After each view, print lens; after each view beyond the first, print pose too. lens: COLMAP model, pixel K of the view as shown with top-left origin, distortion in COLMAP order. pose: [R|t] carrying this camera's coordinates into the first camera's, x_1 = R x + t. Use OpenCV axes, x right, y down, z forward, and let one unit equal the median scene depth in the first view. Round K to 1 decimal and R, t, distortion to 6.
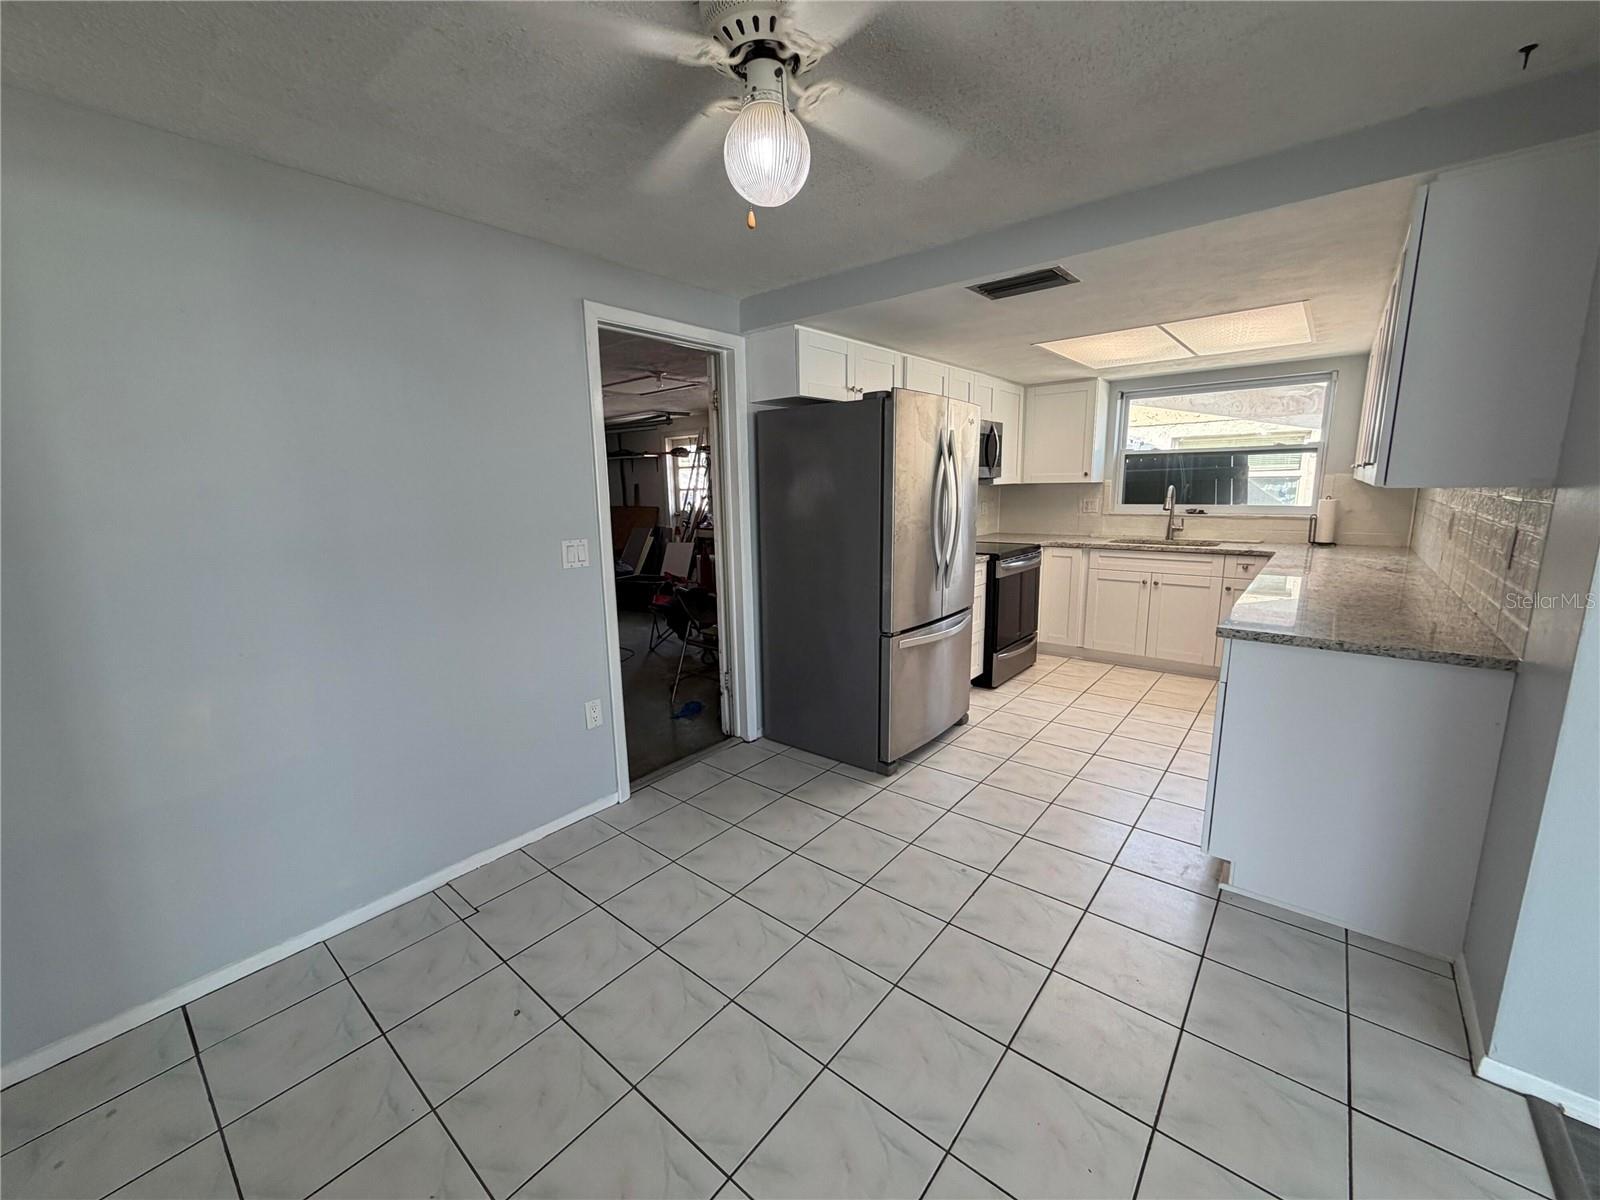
lens RADIAL K [[634.4, 0, 795.6], [0, 634.4, 598.9], [0, 0, 1]] dist [-0.002184, 0.001475]
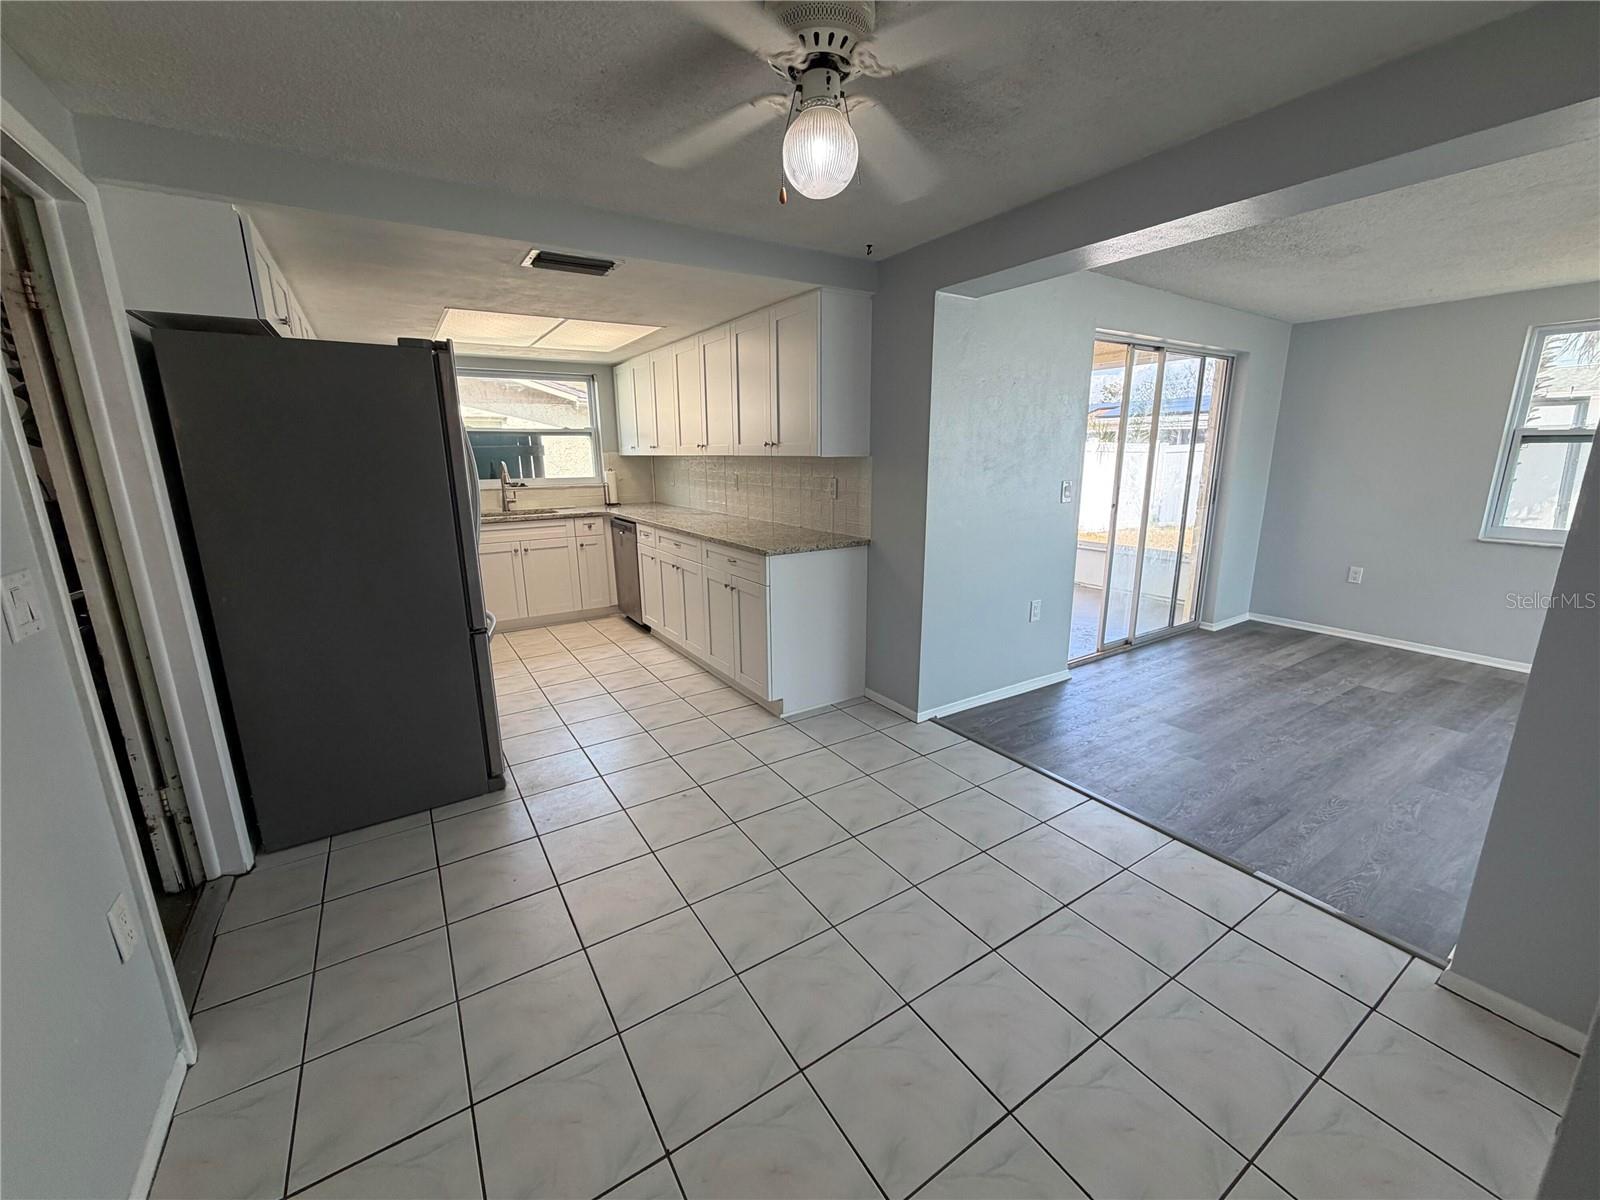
lens RADIAL K [[634.4, 0, 796.1], [0, 634.4, 600.6], [0, 0, 1]] dist [-0.002184, 0.001475]
pose [[0.304010, -0.204235, 0.930519, -0.484037], [0.176779, 0.971880, 0.155558, -0.039397], [-0.936124, 0.117205, 0.331565, 0.287138]]
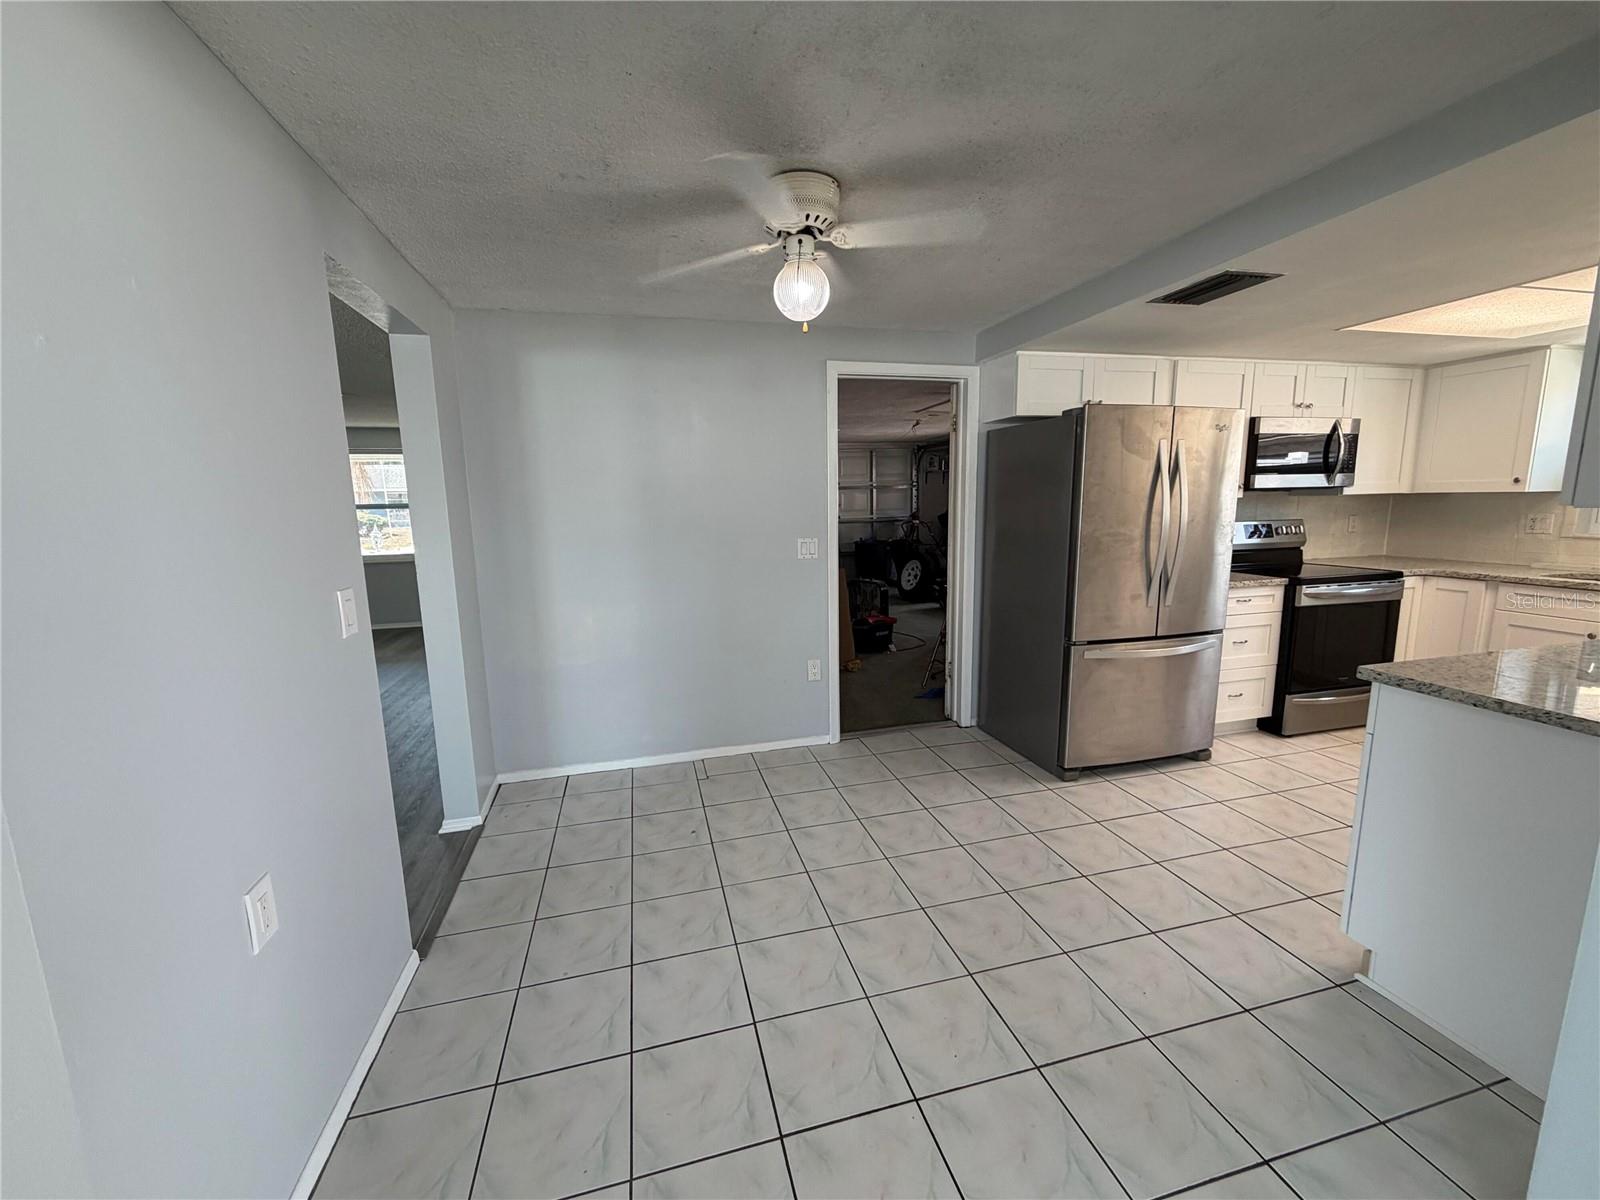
lens RADIAL K [[634.4, 0, 796.5], [0, 634.4, 599.5], [0, 0, 1]] dist [-0.002184, 0.001475]
pose [[0.811898, 0.095150, -0.575993, 0.346281], [-0.100294, 0.994693, 0.022945, 0.007102], [0.575119, 0.039140, 0.817133, -0.093694]]
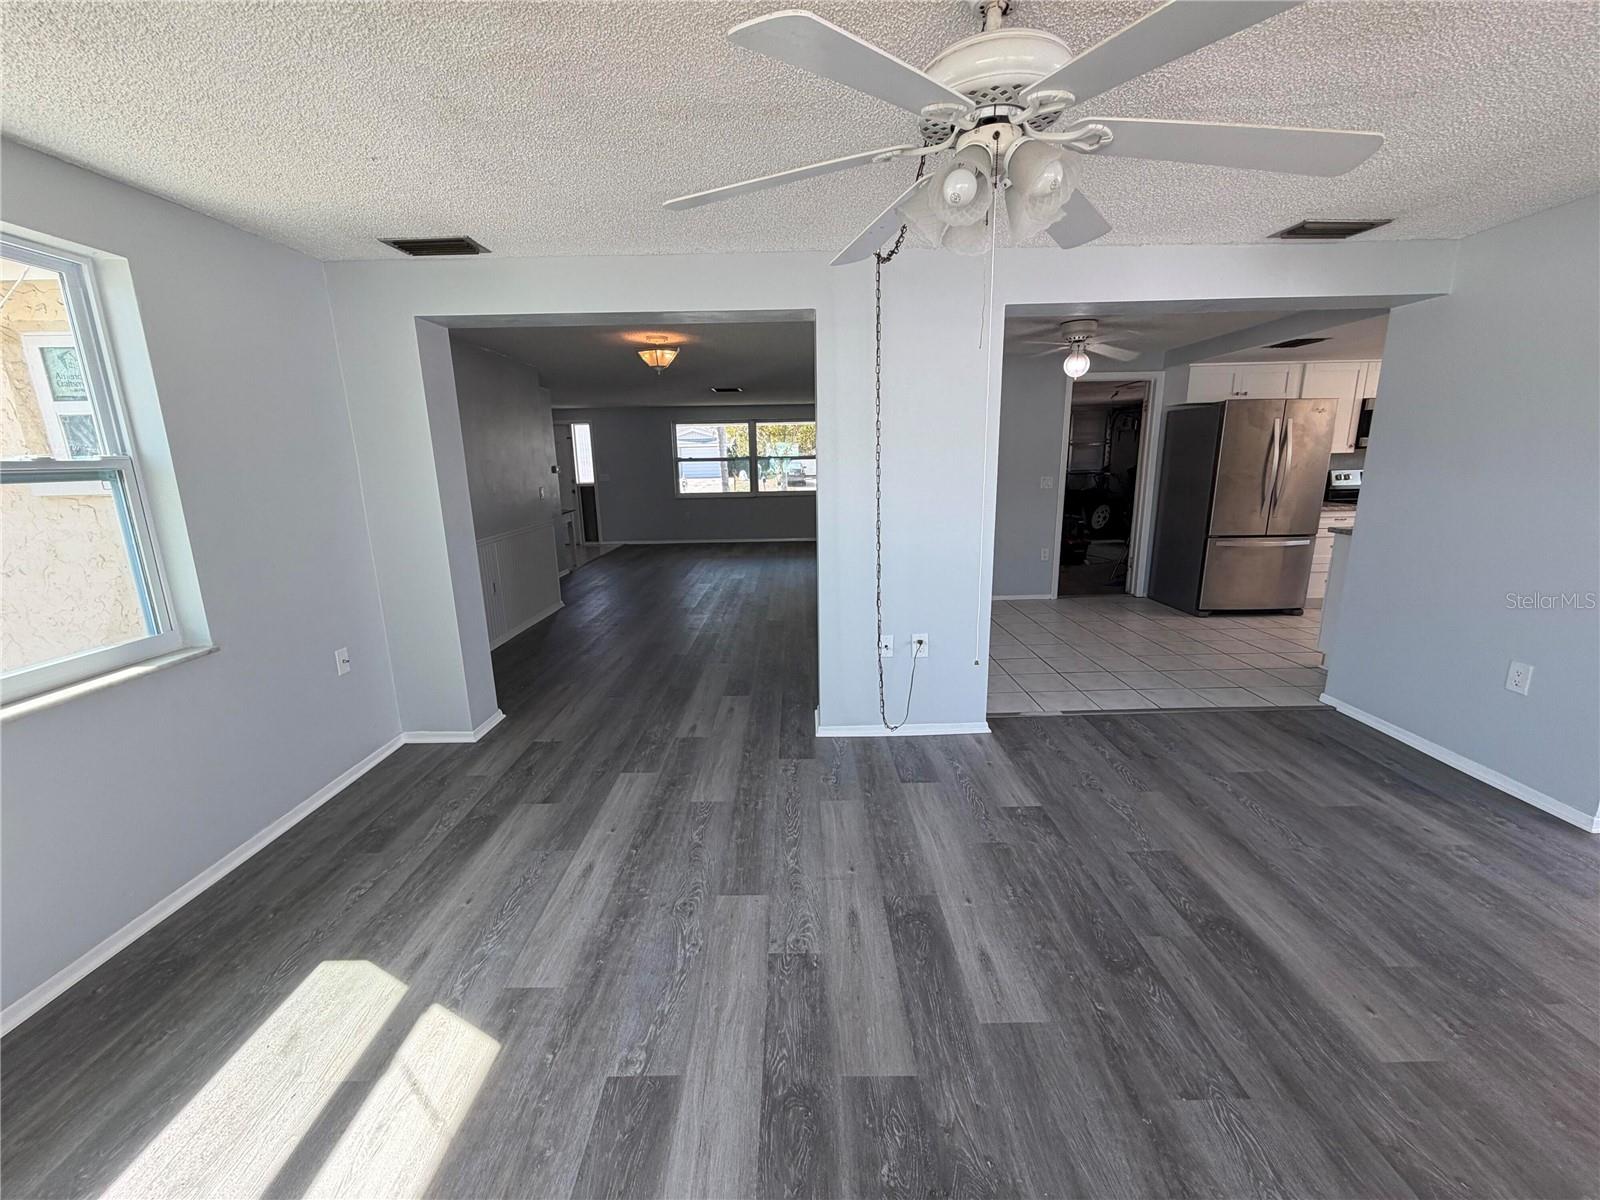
lens RADIAL K [[634.4, 0, 798.4], [0, 634.4, 597.8], [0, 0, 1]] dist [-0.002184, 0.001475]
pose [[0.641674, 0.171980, -0.747447, 0.725758], [-0.130160, 0.984818, 0.114856, 0.161686], [0.755853, 0.023588, 0.654317, -0.992296]]
